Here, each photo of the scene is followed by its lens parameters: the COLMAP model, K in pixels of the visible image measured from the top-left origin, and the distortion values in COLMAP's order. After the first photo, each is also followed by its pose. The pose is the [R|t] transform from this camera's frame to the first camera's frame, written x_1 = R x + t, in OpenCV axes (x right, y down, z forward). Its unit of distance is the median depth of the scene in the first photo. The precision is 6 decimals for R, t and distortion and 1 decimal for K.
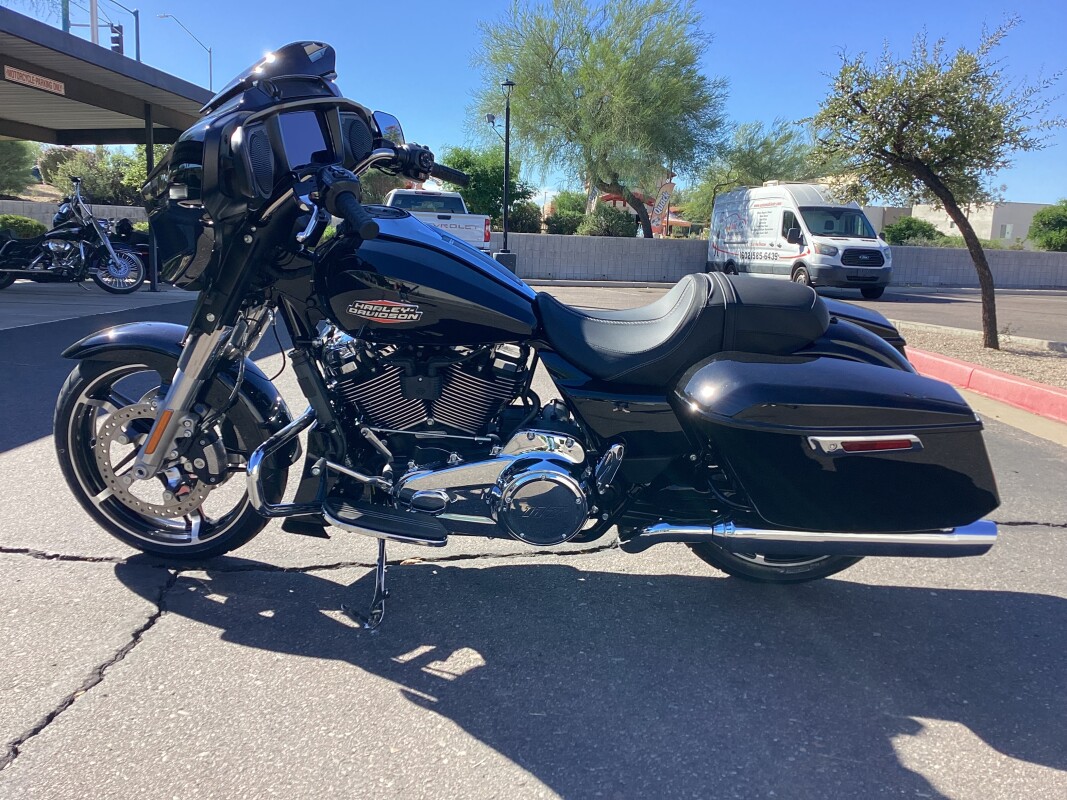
lens RADIAL K [[963.5, 0, 533.5], [0, 963.5, 400.0], [0, 0, 1]] dist [0.124796, -0.266858]
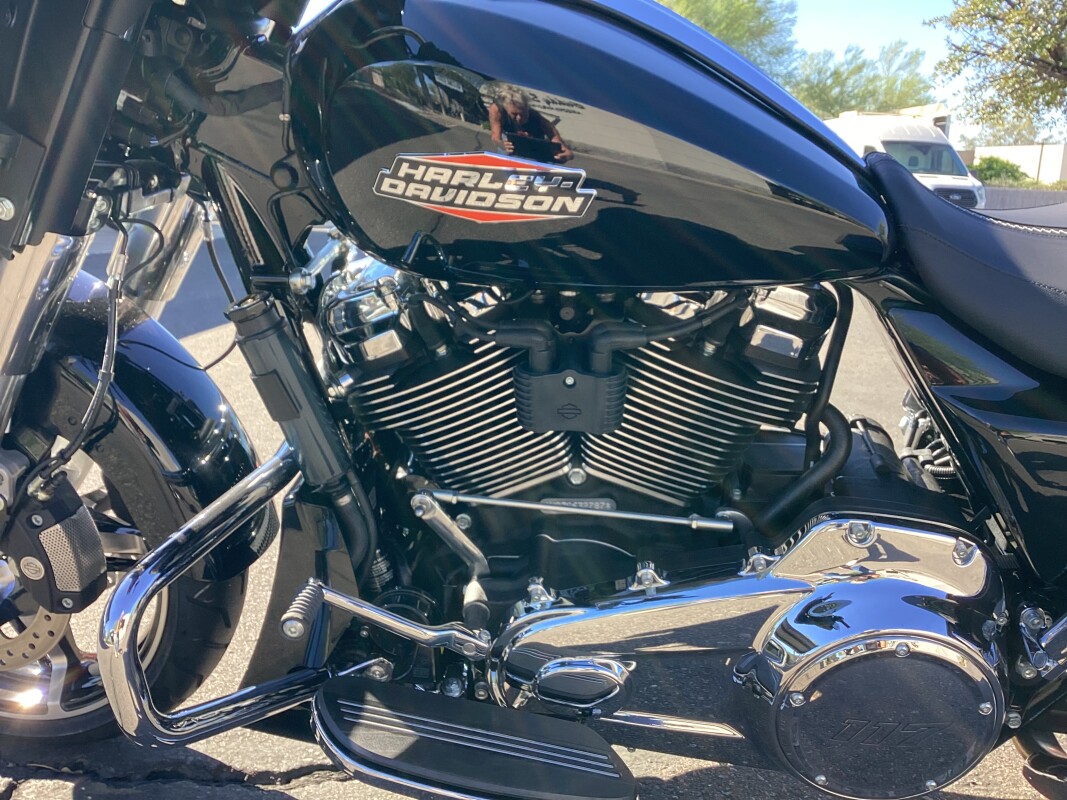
lens RADIAL K [[963.5, 0, 533.5], [0, 963.5, 400.0], [0, 0, 1]] dist [0.124796, -0.266858]
pose [[0.999373, 0.008977, -0.034256, -0.113461], [-0.007192, 0.998629, 0.051857, -0.031841], [0.034674, -0.051578, 0.998067, 0.598268]]
